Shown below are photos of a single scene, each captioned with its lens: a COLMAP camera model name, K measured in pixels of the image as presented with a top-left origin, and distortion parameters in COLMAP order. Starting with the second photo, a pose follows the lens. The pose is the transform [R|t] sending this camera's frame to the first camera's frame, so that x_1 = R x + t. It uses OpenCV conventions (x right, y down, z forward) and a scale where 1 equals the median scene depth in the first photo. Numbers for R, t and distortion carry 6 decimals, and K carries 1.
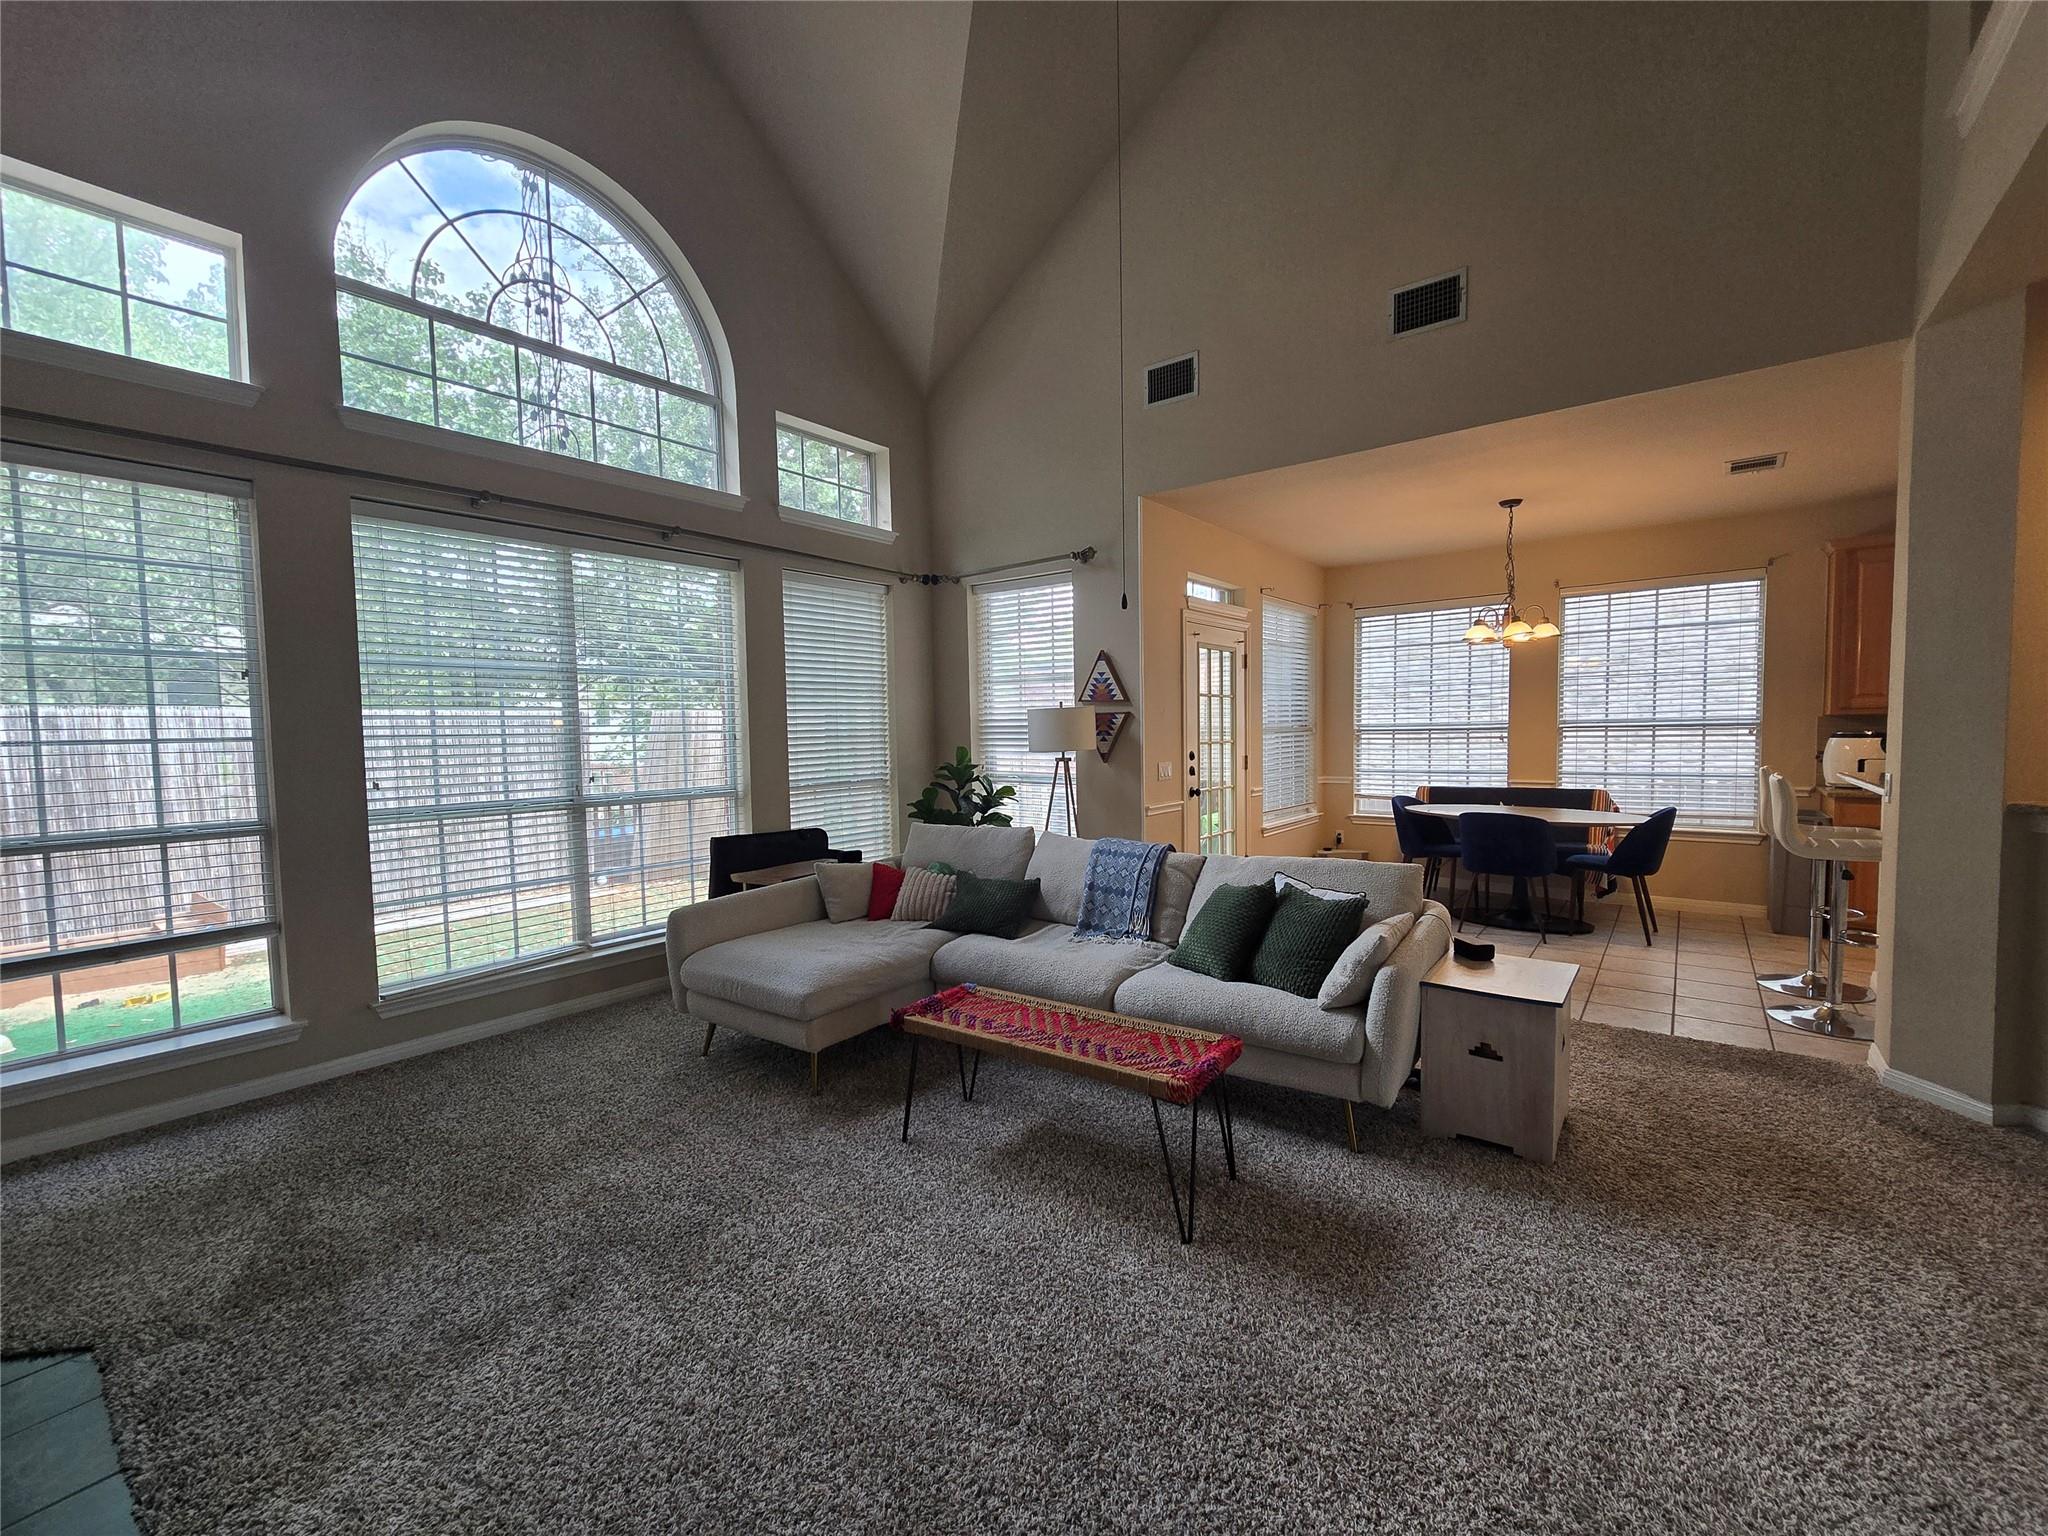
lens RADIAL K [[834.5, 0, 1021.6], [0, 834.5, 770.9], [0, 0, 1]] dist [0.000040, -0.000107]
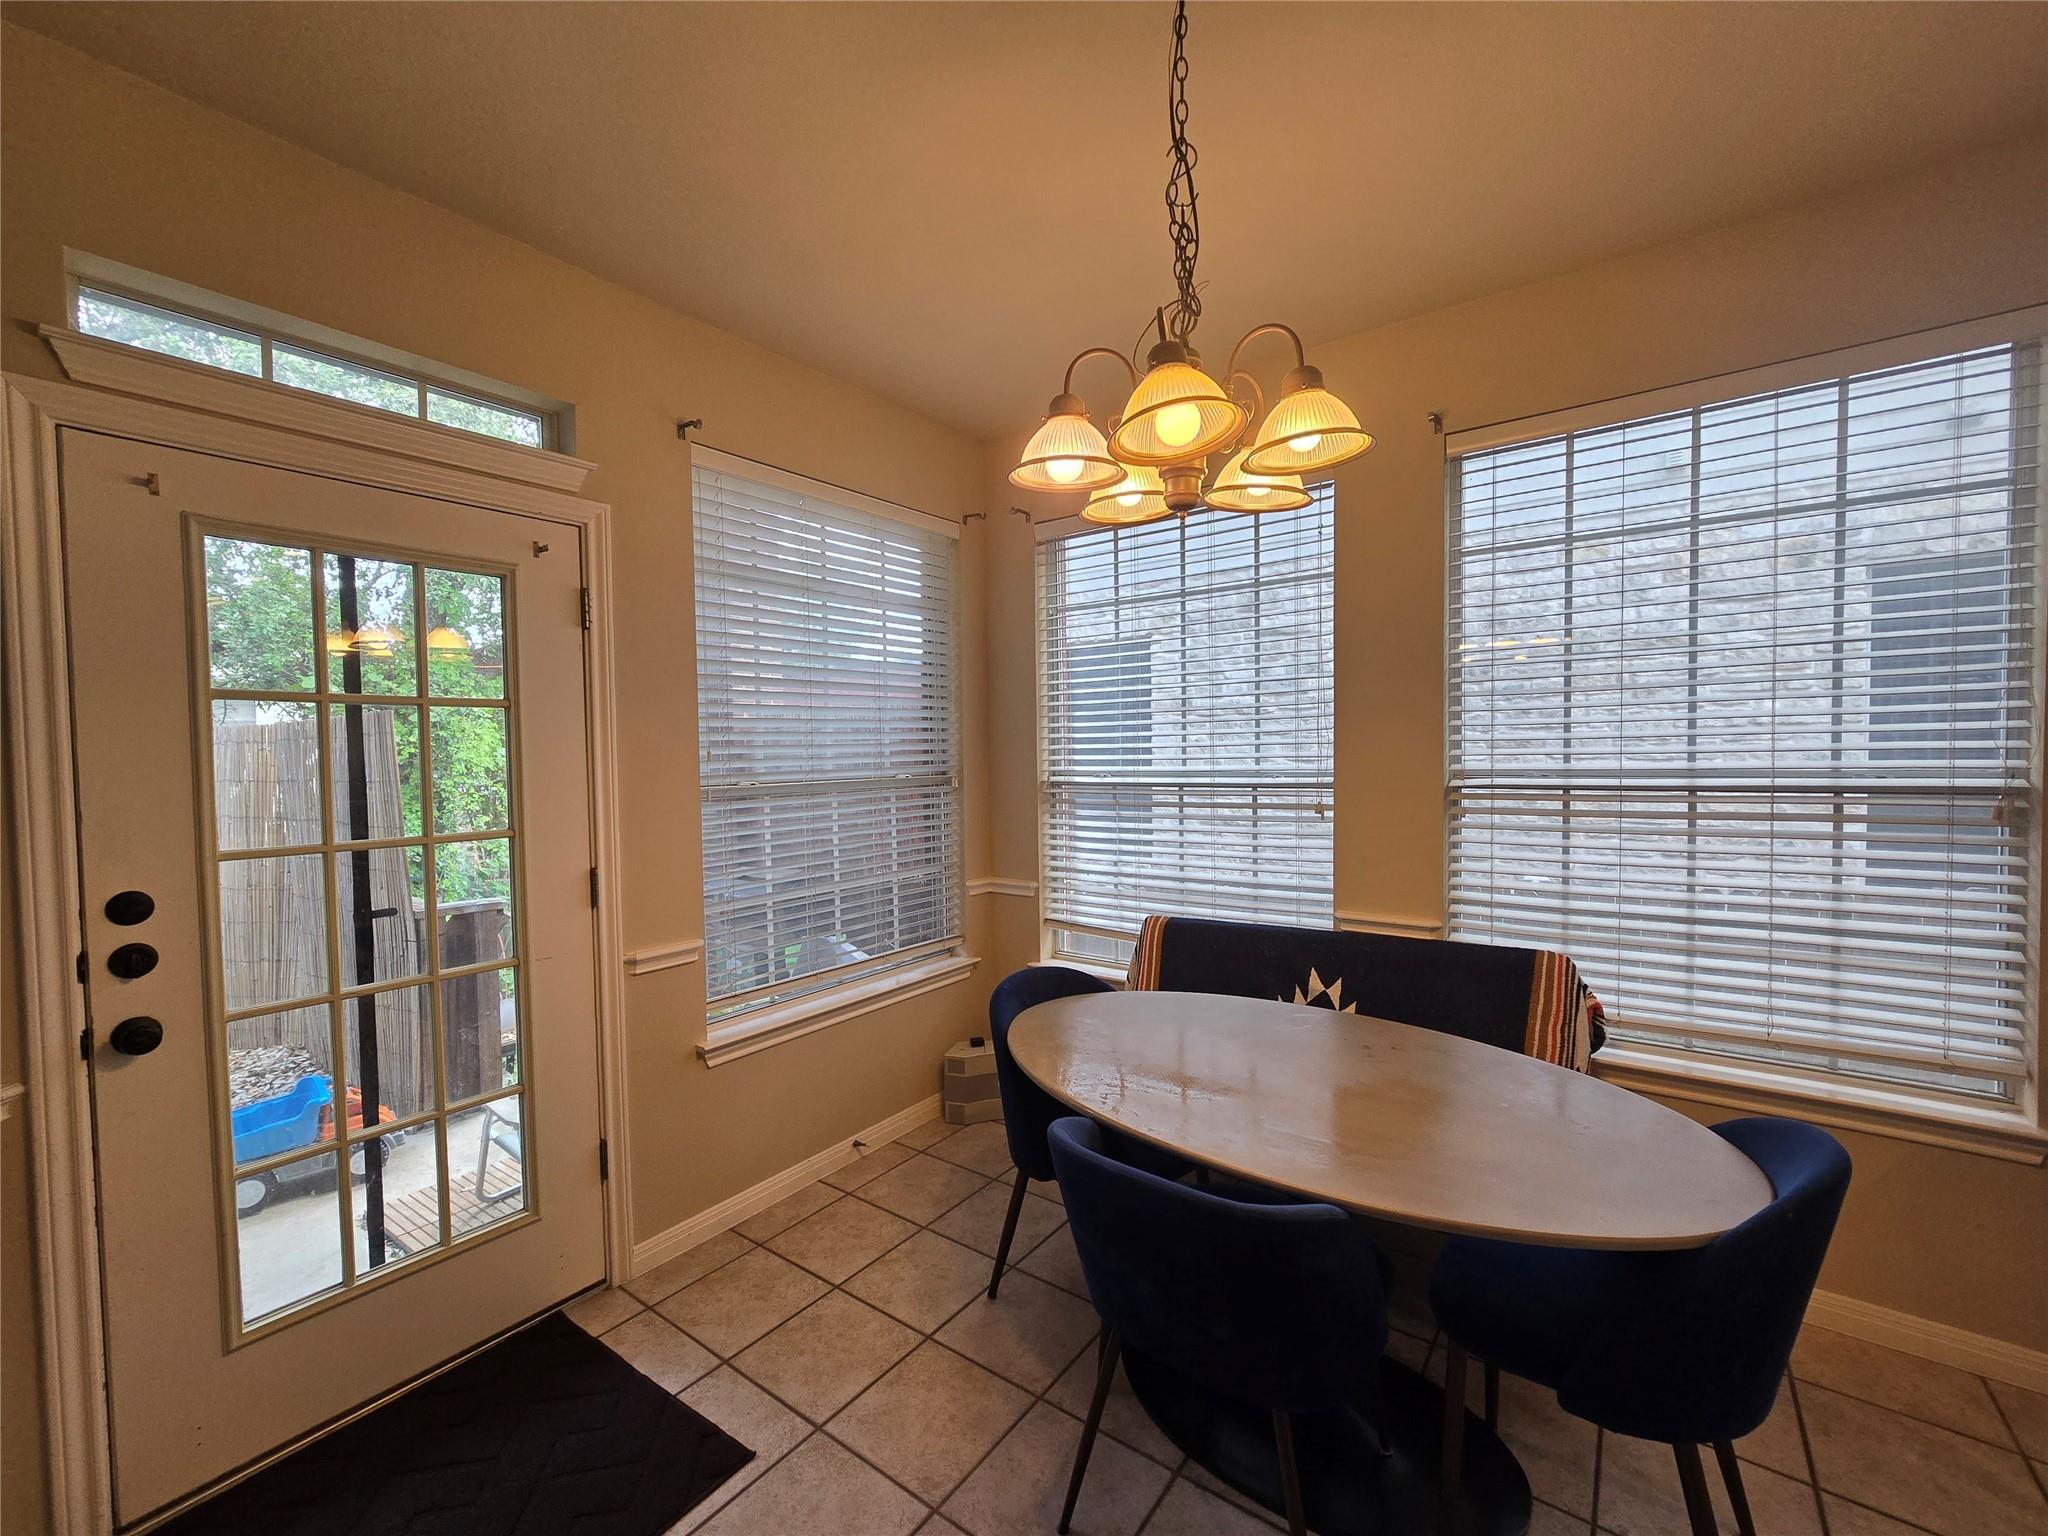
lens RADIAL K [[834.5, 0, 1028.0], [0, 834.5, 772.7], [0, 0, 1]] dist [0.000040, -0.000107]
pose [[0.999532, 0.000666, 0.030567, 0.438766], [0.000089, 0.999695, -0.024687, -0.049754], [-0.030574, 0.024678, 0.999228, 0.619313]]
